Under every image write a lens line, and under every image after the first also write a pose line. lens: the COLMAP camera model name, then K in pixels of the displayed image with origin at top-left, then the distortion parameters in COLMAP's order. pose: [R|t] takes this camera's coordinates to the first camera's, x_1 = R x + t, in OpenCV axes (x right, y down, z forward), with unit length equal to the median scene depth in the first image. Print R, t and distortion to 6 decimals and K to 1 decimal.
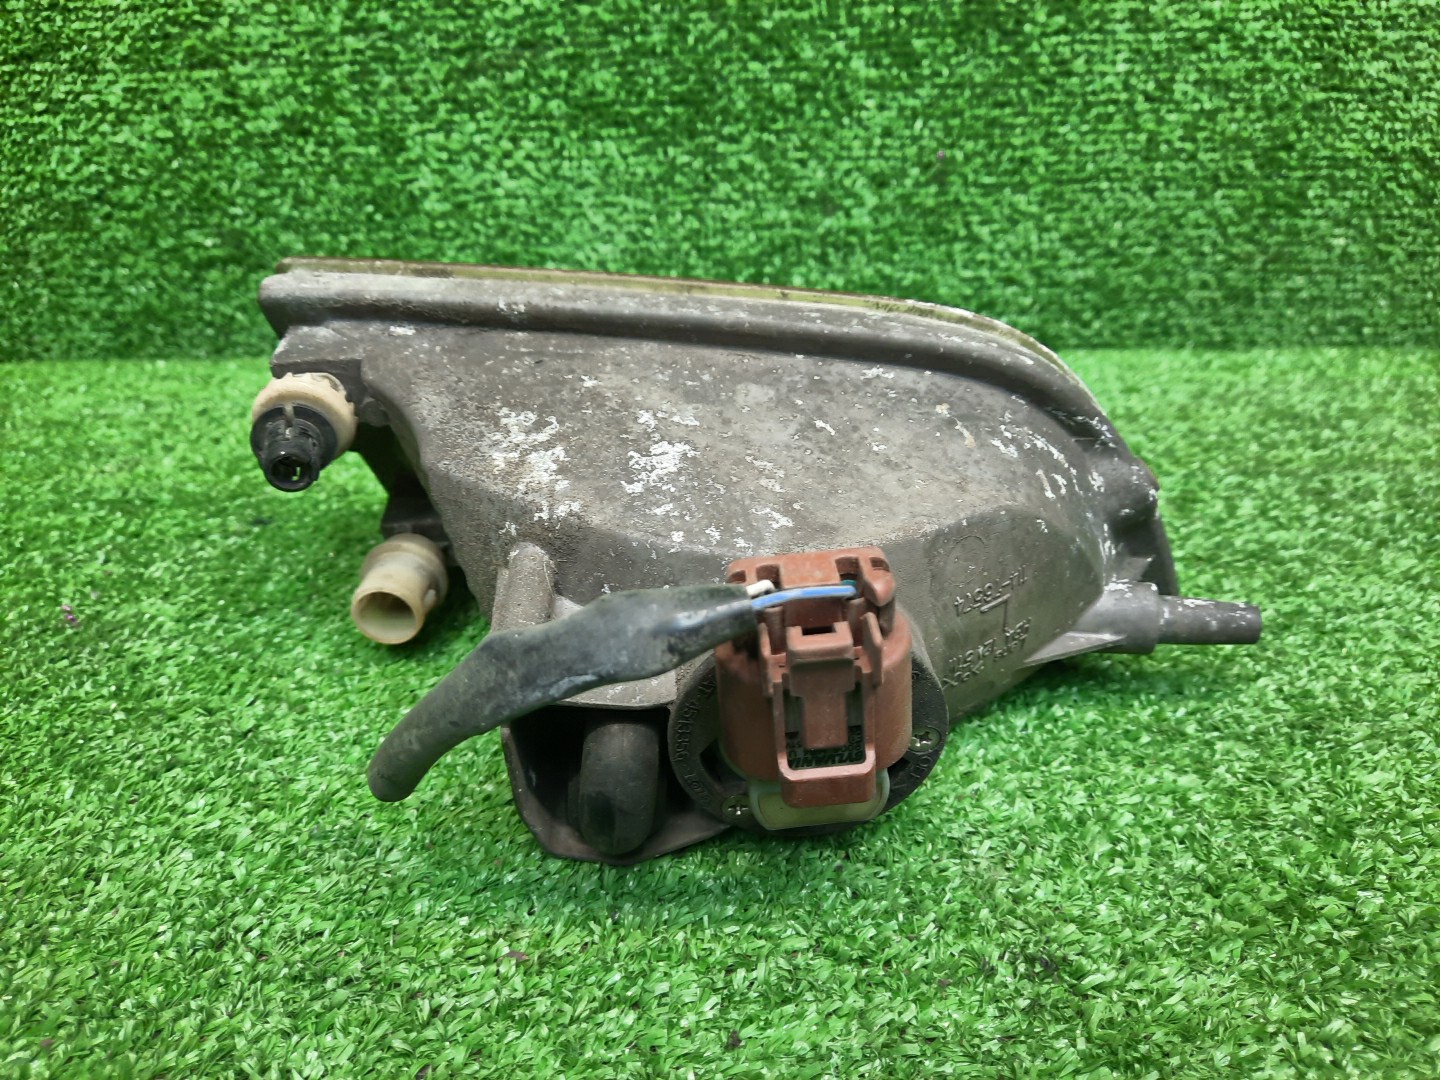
lens RADIAL K [[1071.9, 0, 732.5], [0, 1071.9, 541.0], [0, 0, 1]] dist [0.010592, -0.038269]
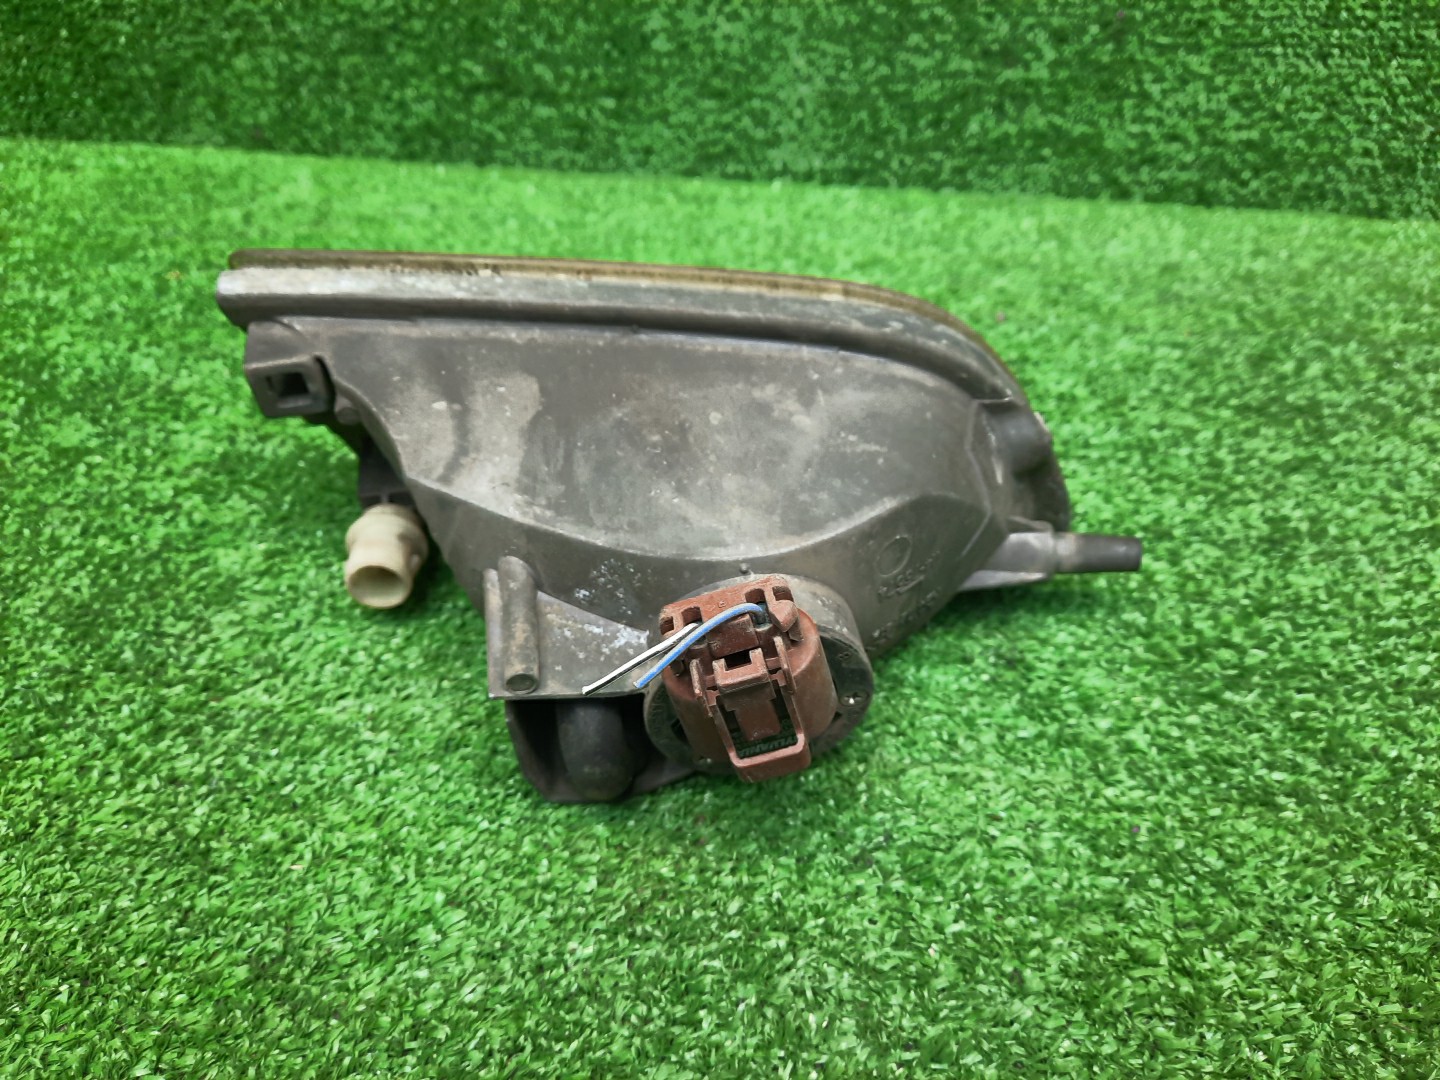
lens RADIAL K [[1071.9, 0, 731.2], [0, 1071.9, 540.4], [0, 0, 1]] dist [0.010592, -0.038269]
pose [[0.978264, 0.116600, -0.171477, 0.058057], [-0.084819, 0.979594, 0.182215, -0.005208], [0.189224, -0.163710, 0.968191, -0.200453]]
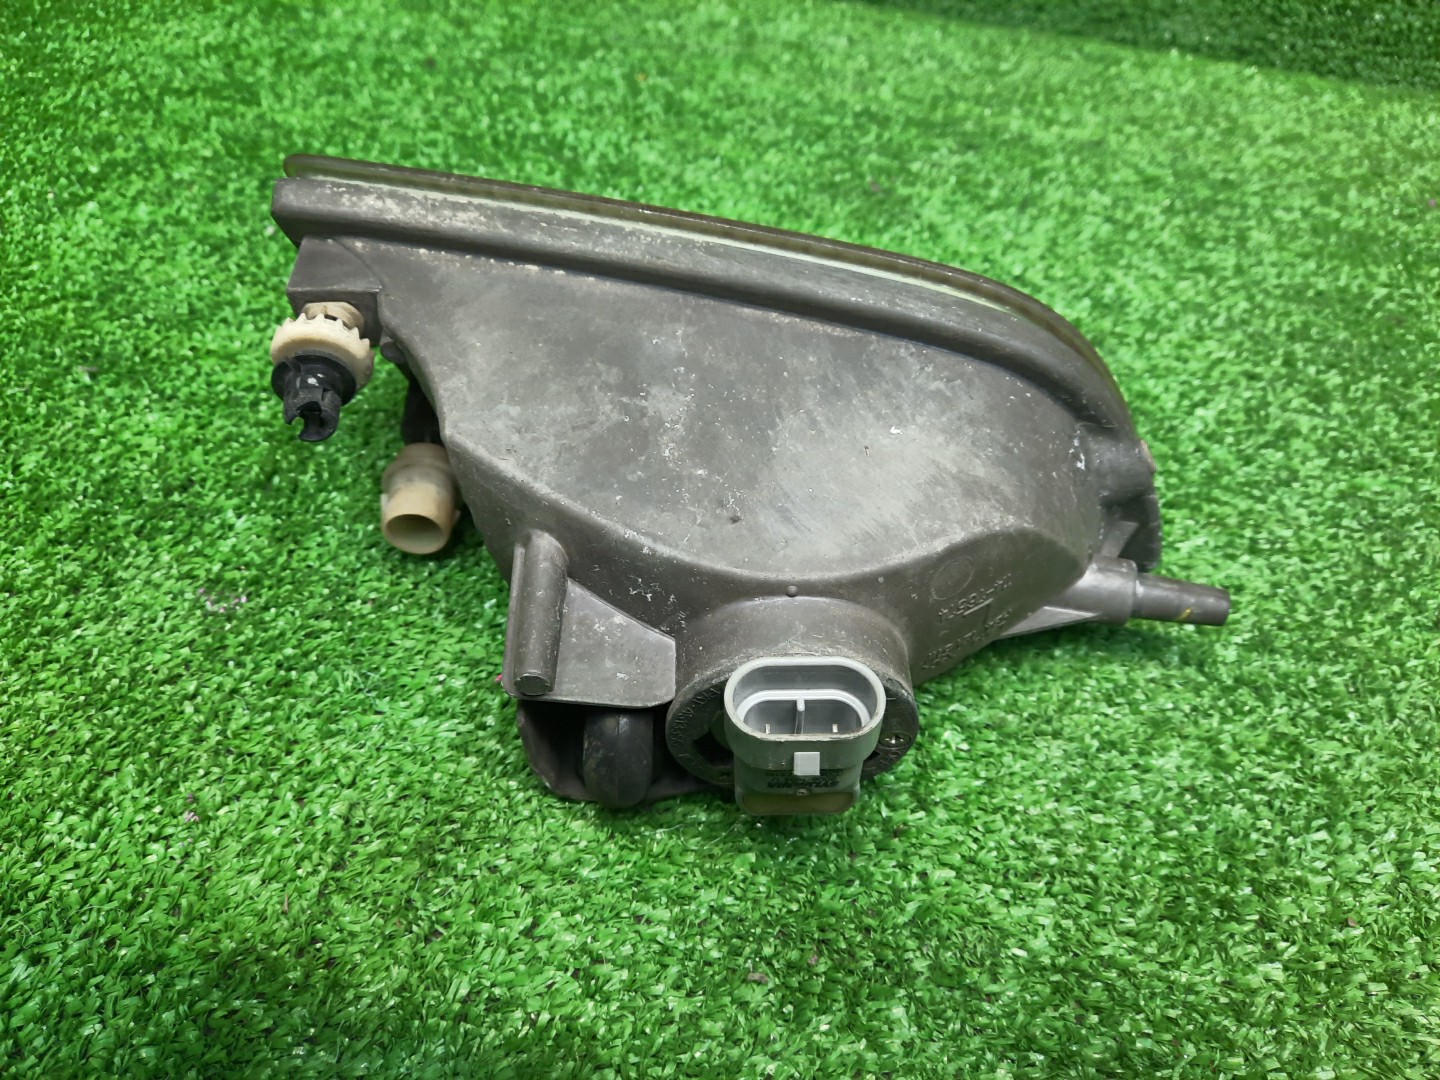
lens RADIAL K [[1071.9, 0, 725.8], [0, 1071.9, 530.3], [0, 0, 1]] dist [0.010592, -0.038269]
pose [[0.938970, 0.264124, -0.220394, -0.204458], [-0.194772, 0.936294, 0.292263, 0.074072], [0.283547, -0.231500, 0.930596, -0.394678]]
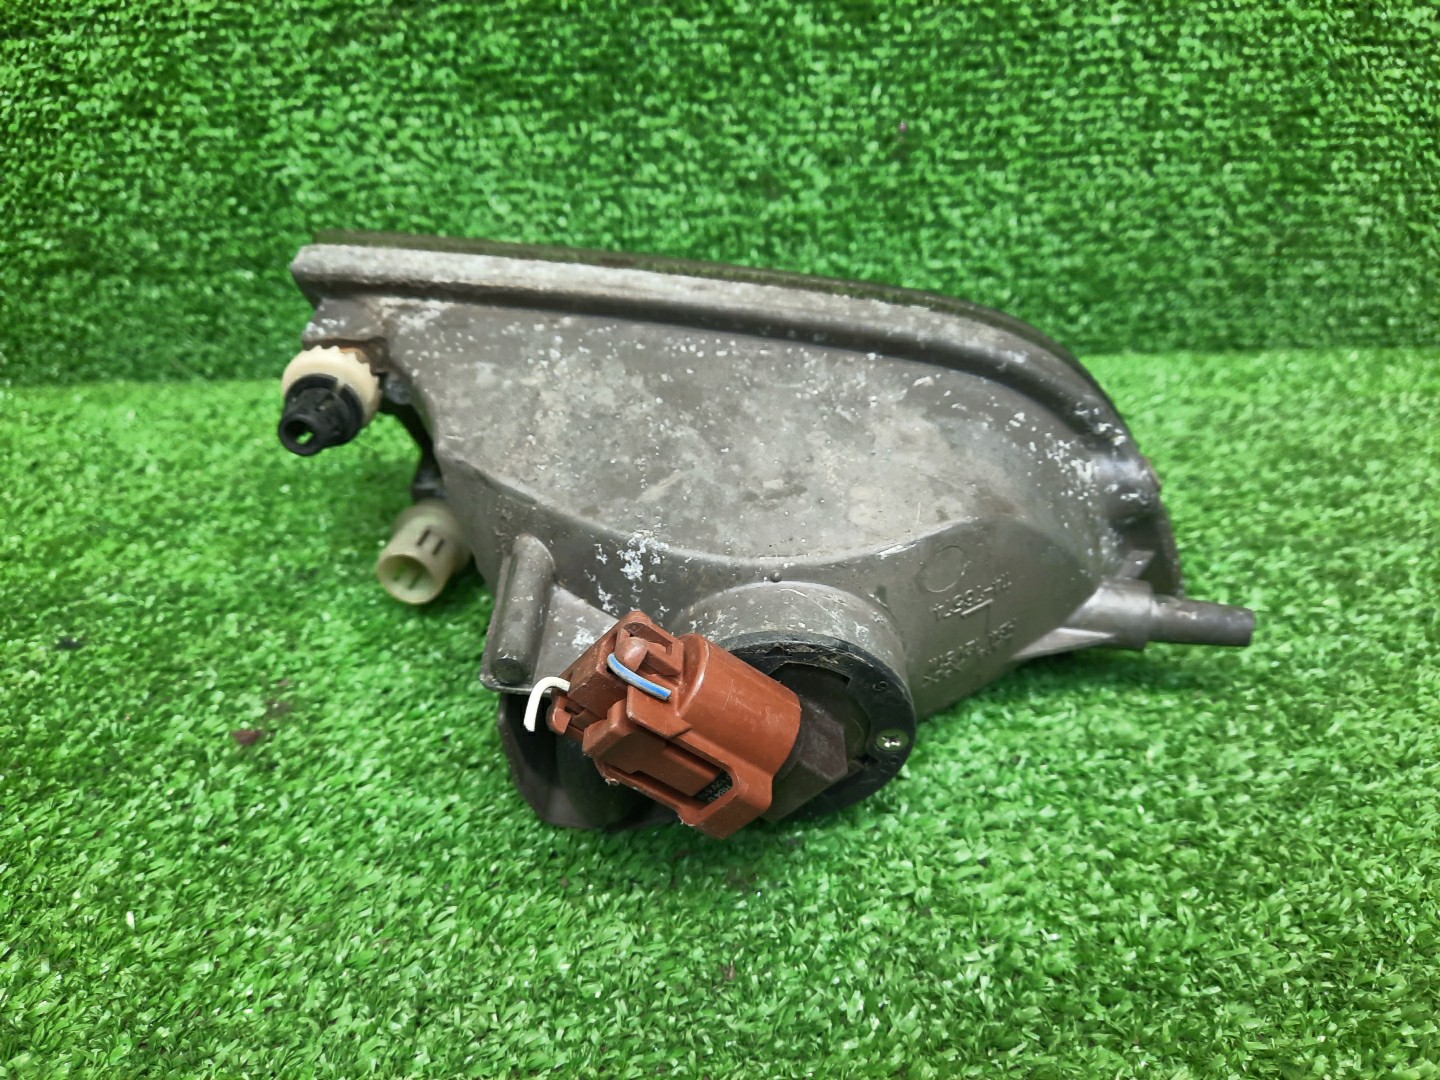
lens RADIAL K [[1071.9, 0, 735.0], [0, 1071.9, 540.2], [0, 0, 1]] dist [0.010592, -0.038269]
pose [[0.999821, -0.017102, 0.008109, 0.049051], [0.016274, 0.995527, 0.093065, -0.116300], [-0.009664, -0.092916, 0.995627, 0.127249]]
